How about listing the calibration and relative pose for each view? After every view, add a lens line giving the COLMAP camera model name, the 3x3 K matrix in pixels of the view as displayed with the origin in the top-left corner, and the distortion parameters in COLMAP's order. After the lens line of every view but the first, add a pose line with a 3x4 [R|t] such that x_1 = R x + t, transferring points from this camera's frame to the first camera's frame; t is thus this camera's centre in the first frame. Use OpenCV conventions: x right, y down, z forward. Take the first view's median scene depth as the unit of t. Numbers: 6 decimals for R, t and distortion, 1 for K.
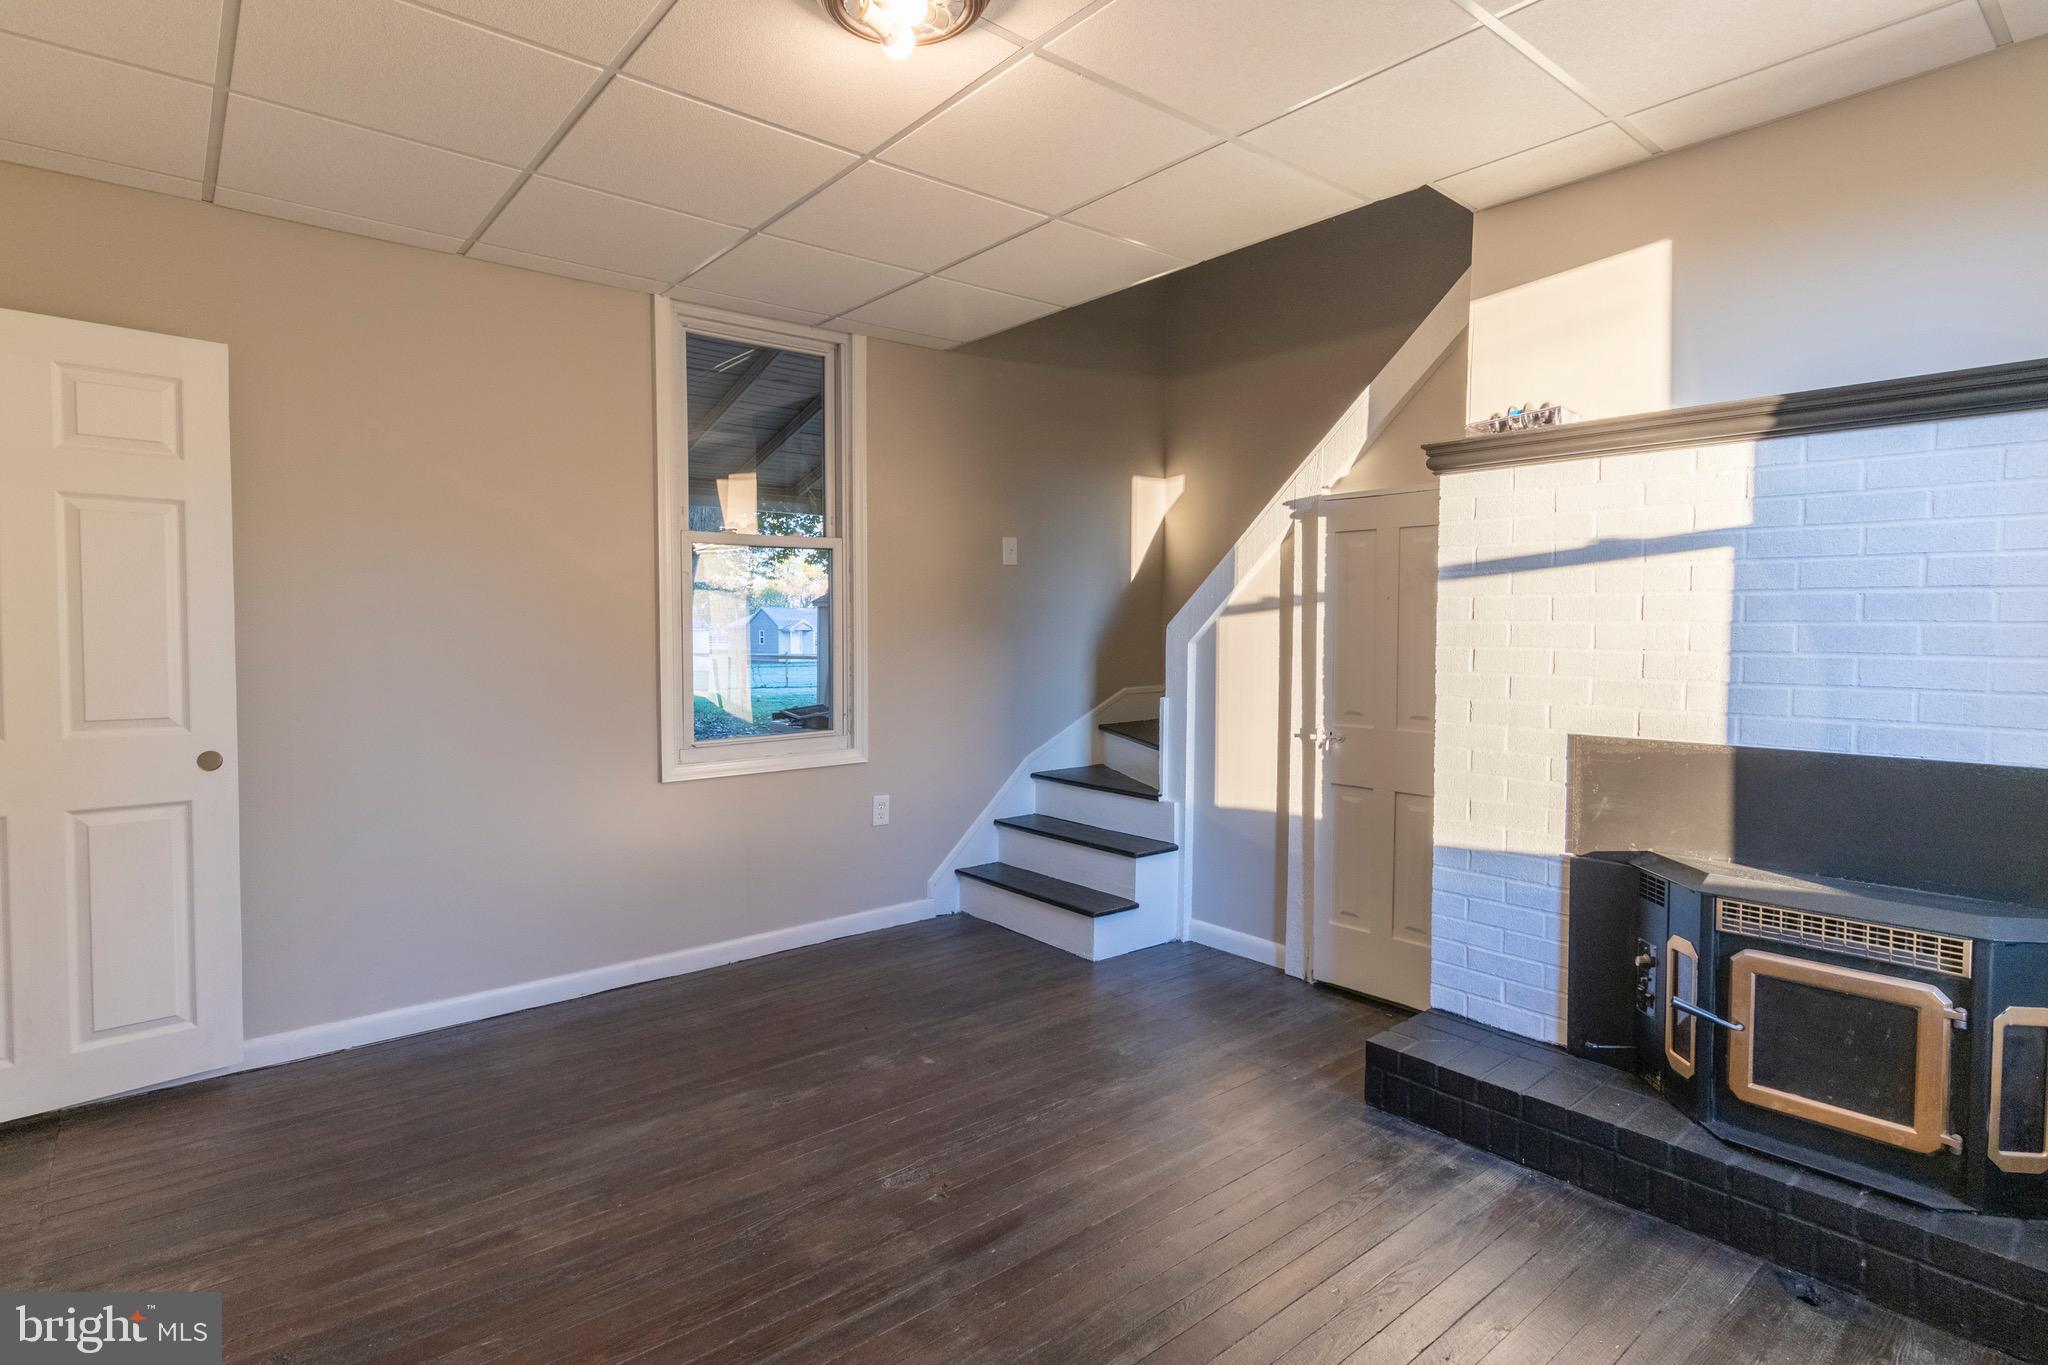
lens RADIAL K [[1038.6, 0, 1036.1], [0, 1038.6, 666.4], [0, 0, 1]] dist [-0.009228, 0.003356]
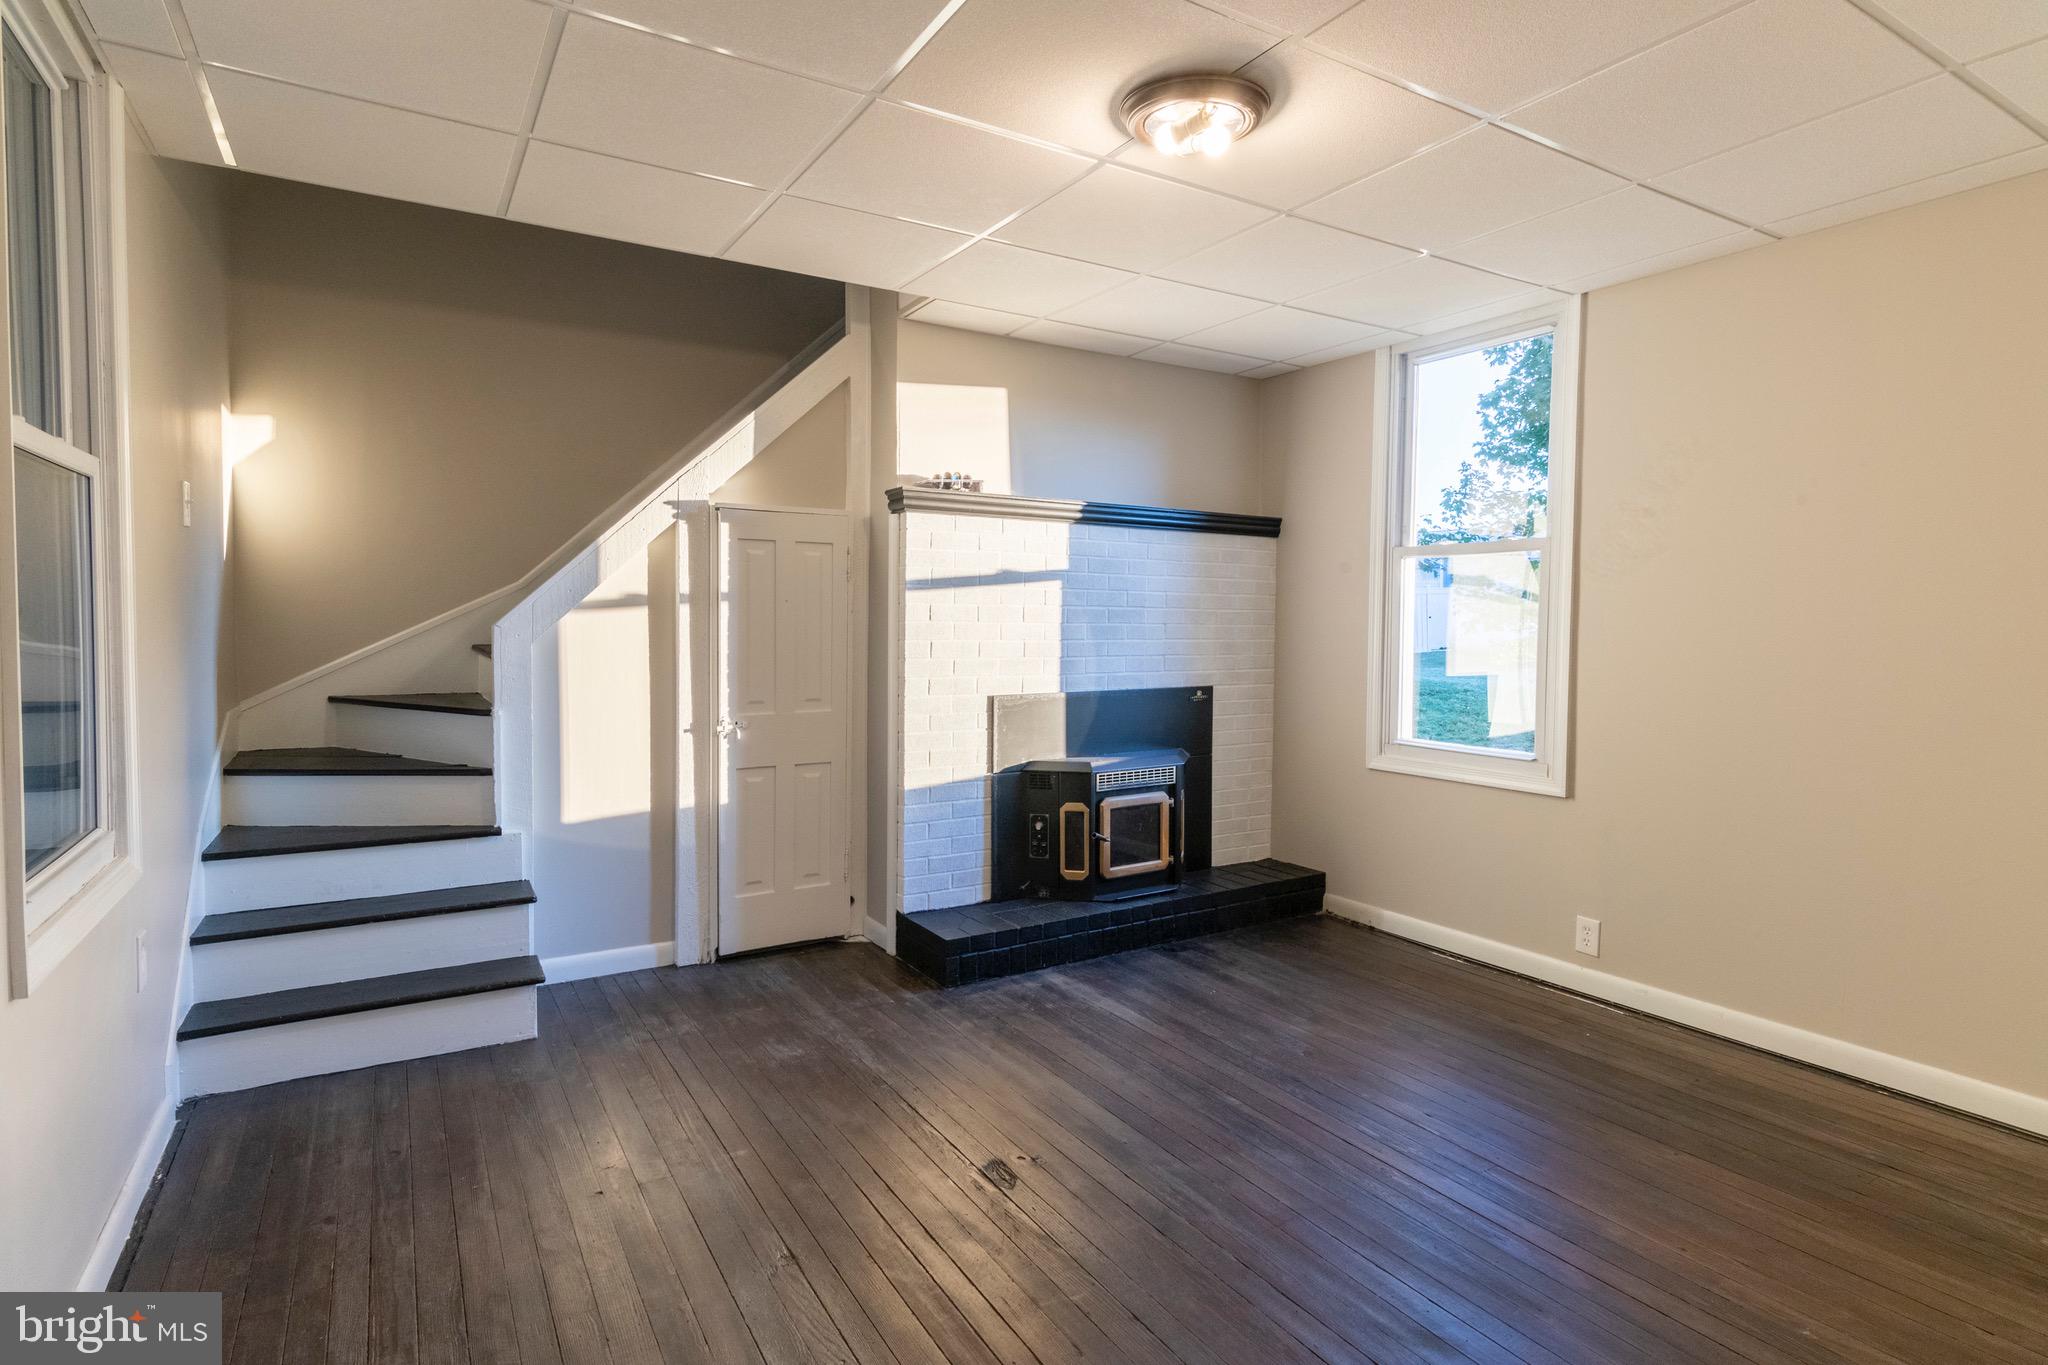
lens RADIAL K [[1038.6, 0, 986.1], [0, 1038.6, 652.5], [0, 0, 1]] dist [-0.009228, 0.003356]
pose [[0.156719, -0.028168, 0.987241, -0.934258], [0.033686, 0.999164, 0.023161, -0.031670], [-0.987069, 0.029627, 0.157537, 0.709825]]
